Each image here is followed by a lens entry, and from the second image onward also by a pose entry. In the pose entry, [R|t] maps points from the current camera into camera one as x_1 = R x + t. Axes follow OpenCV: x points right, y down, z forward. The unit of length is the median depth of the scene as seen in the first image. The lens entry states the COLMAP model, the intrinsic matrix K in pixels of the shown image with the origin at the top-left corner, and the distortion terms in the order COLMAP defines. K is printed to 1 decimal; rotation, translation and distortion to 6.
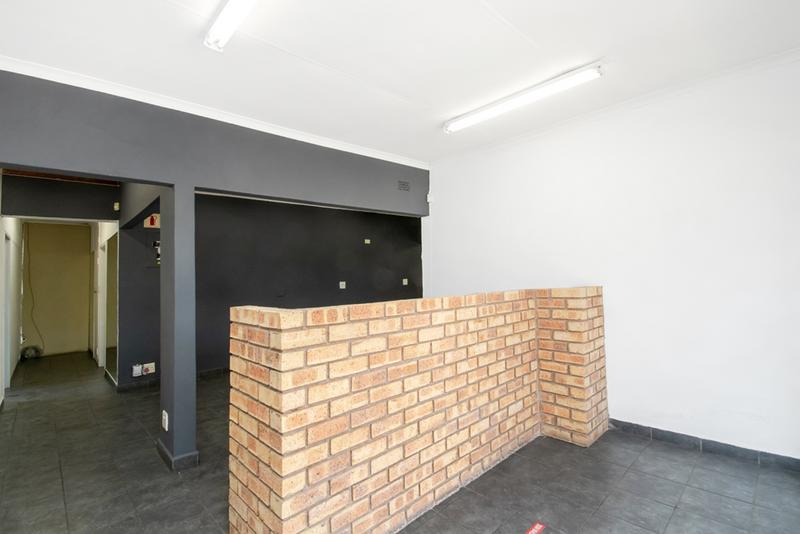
lens RADIAL K [[371.9, 0, 390.4], [0, 371.9, 265.6], [0, 0, 1]] dist [-0.014677, -0.000312]
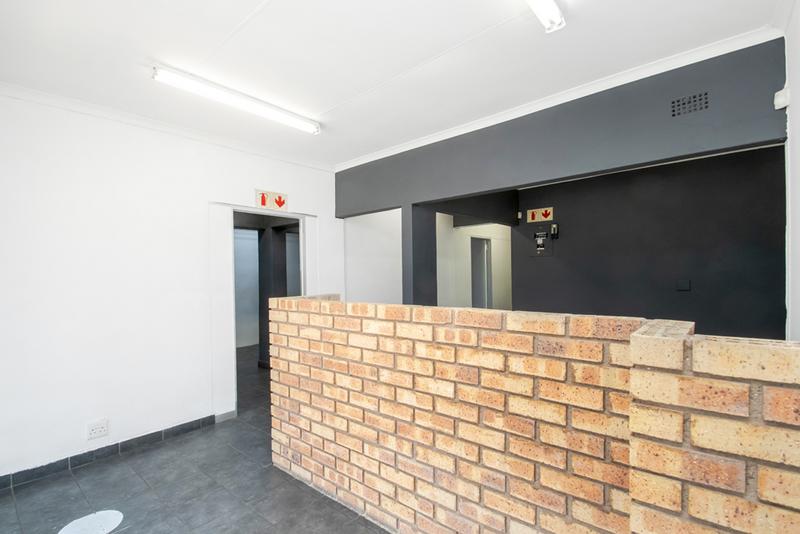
lens RADIAL K [[379.5, 0, 396.4], [0, 379.5, 274.6], [0, 0, 1]] dist [-0.012859, -0.000120]
pose [[0.103405, 0.036187, -0.993981, 1.017277], [0.049016, 0.997938, 0.041430, -0.018964], [0.993431, -0.053005, 0.101418, 0.949837]]
